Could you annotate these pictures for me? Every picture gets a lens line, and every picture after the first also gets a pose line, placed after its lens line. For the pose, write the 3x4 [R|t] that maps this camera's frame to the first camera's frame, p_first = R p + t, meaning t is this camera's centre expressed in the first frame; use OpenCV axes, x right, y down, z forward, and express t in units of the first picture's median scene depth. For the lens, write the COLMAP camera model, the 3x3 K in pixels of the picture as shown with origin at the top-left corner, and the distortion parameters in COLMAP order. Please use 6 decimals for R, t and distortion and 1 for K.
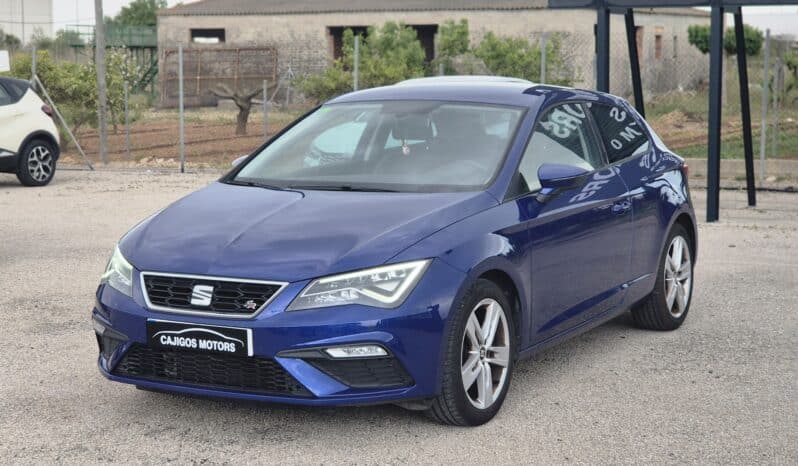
lens RADIAL K [[1489.3, 0, 348.4], [0, 1489.3, 232.4], [0, 0, 1]] dist [0.004117, 0.255385]
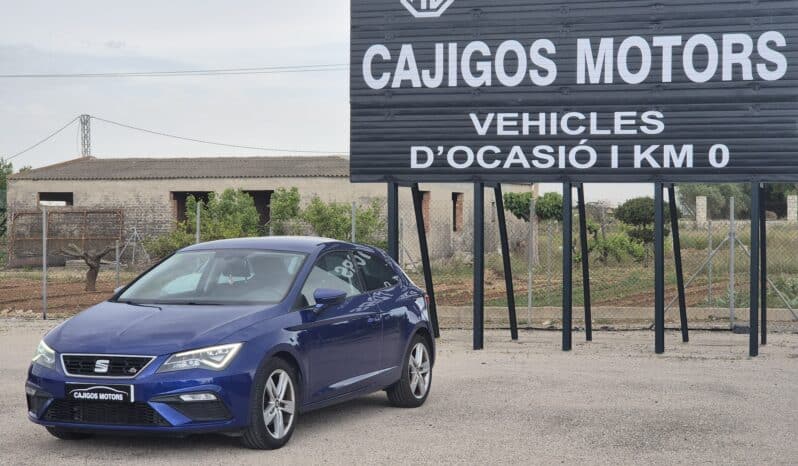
lens RADIAL K [[1409.9, 0, 399.0], [0, 1409.9, 233.0], [0, 0, 1]] dist [-0.403775, 4.721462]
pose [[0.989110, 0.004409, 0.147111, -0.002847], [0.011536, 0.994153, -0.107361, 0.061700], [-0.146724, 0.107889, 0.983276, -0.525122]]
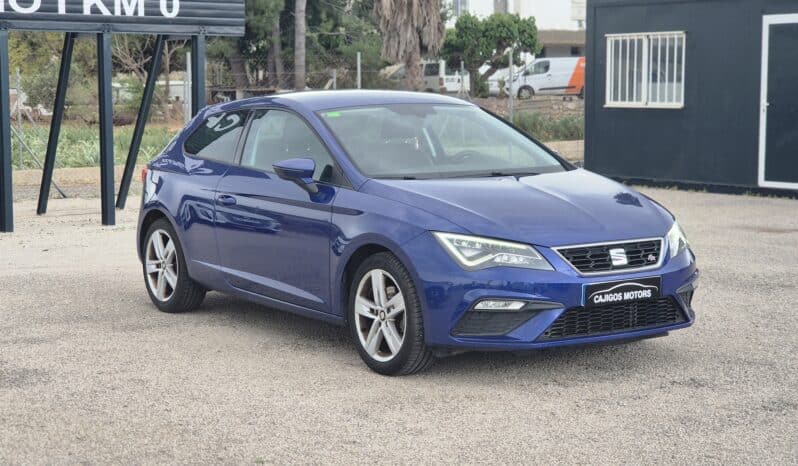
lens RADIAL K [[1489.3, 0, 348.4], [0, 1489.3, 232.4], [0, 0, 1]] dist [0.004117, 0.255385]
pose [[0.442882, -0.086002, 0.892446, -1.210484], [0.108338, 0.993229, 0.041951, -0.049768], [-0.890010, 0.078107, 0.449200, 0.610213]]
